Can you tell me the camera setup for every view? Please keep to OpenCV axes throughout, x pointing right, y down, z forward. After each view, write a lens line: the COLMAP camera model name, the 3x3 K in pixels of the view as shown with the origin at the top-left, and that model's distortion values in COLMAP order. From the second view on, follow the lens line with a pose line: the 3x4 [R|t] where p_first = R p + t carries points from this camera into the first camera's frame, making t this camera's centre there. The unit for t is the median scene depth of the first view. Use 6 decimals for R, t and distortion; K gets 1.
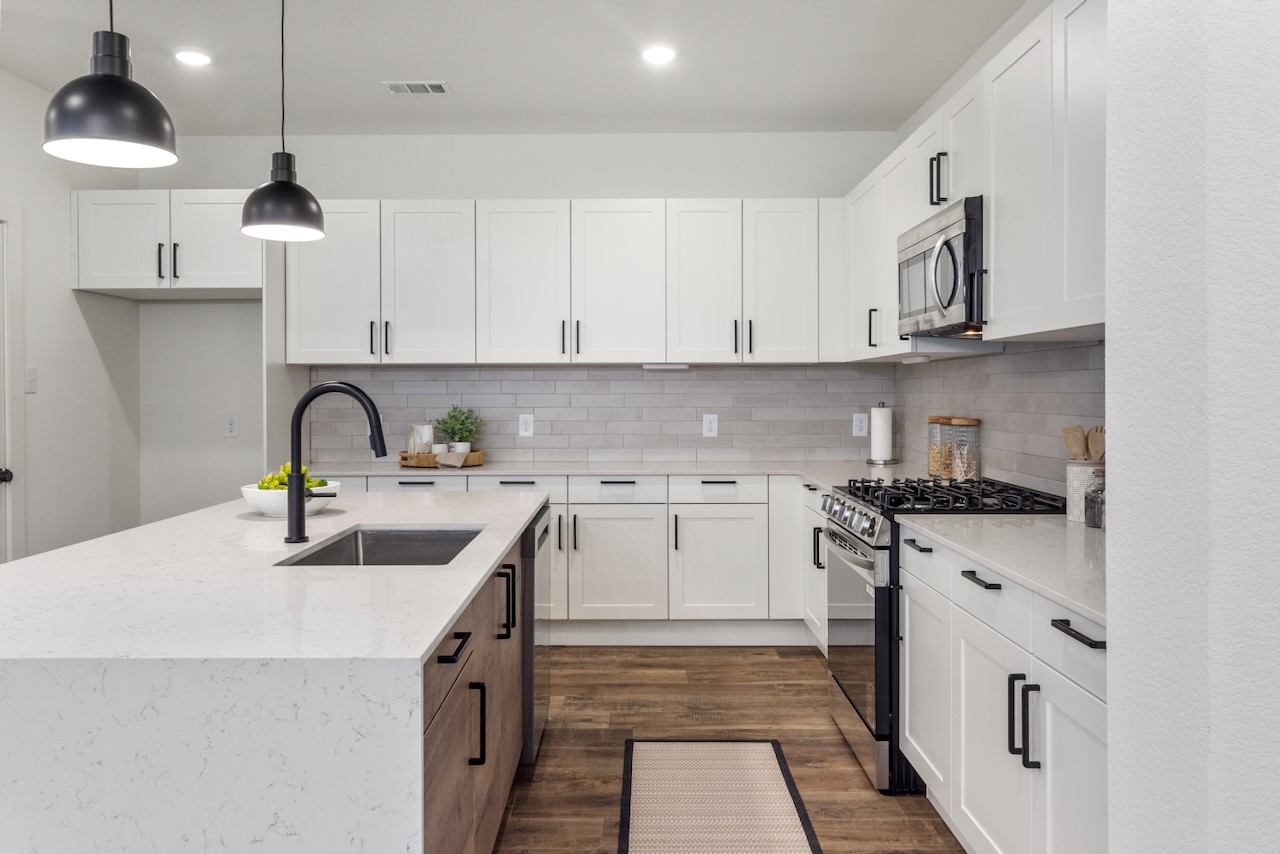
lens RADIAL K [[951.4, 0, 638.0], [0, 951.4, 396.7], [0, 0, 1]] dist [0.002073, 0.000011]
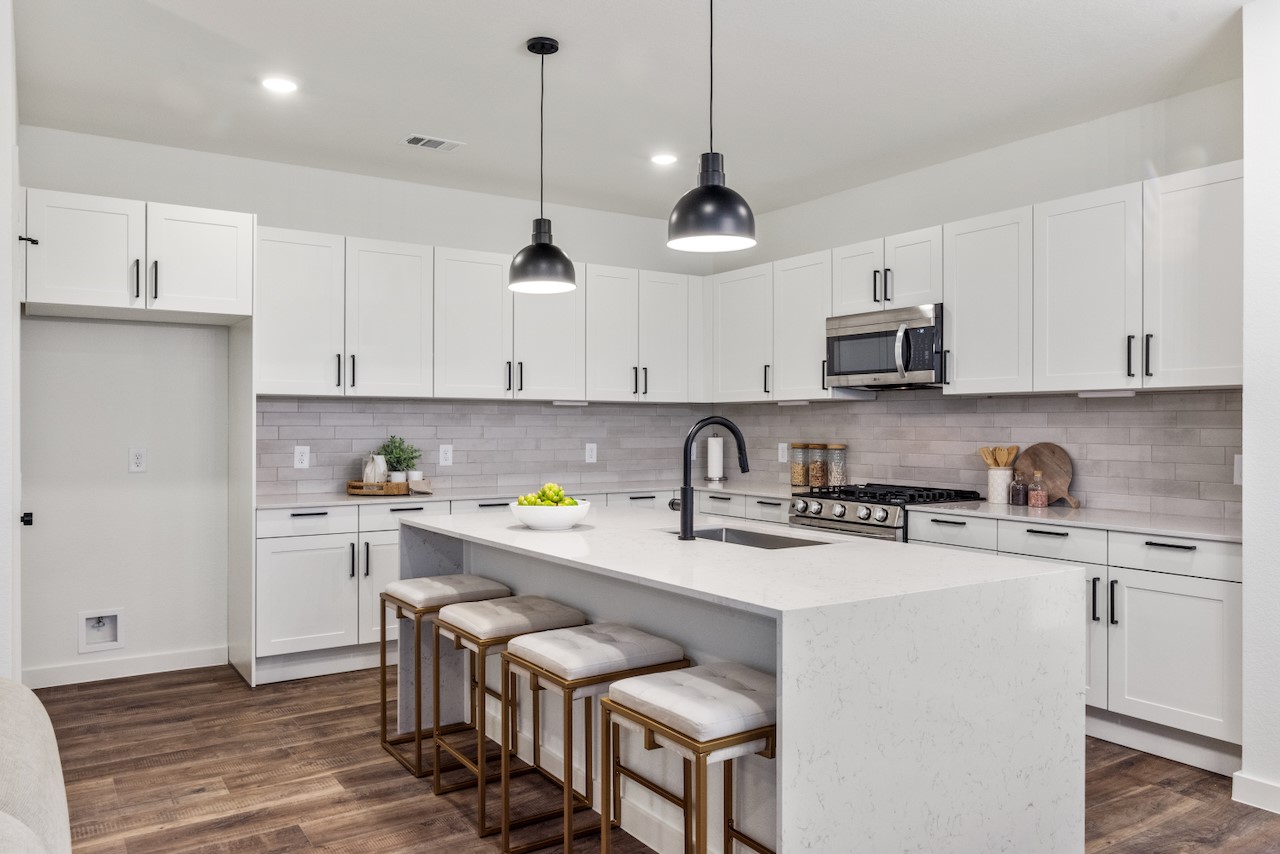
lens RADIAL K [[918.3, 0, 640.0], [0, 918.3, 427.0], [0, 0, 1]] dist [-0.002134, 0.000053]
pose [[0.831135, 0.004057, 0.556056, -0.519031], [-0.002527, 0.999991, -0.003520, 0.001335], [-0.556065, 0.001520, 0.831137, 0.001232]]
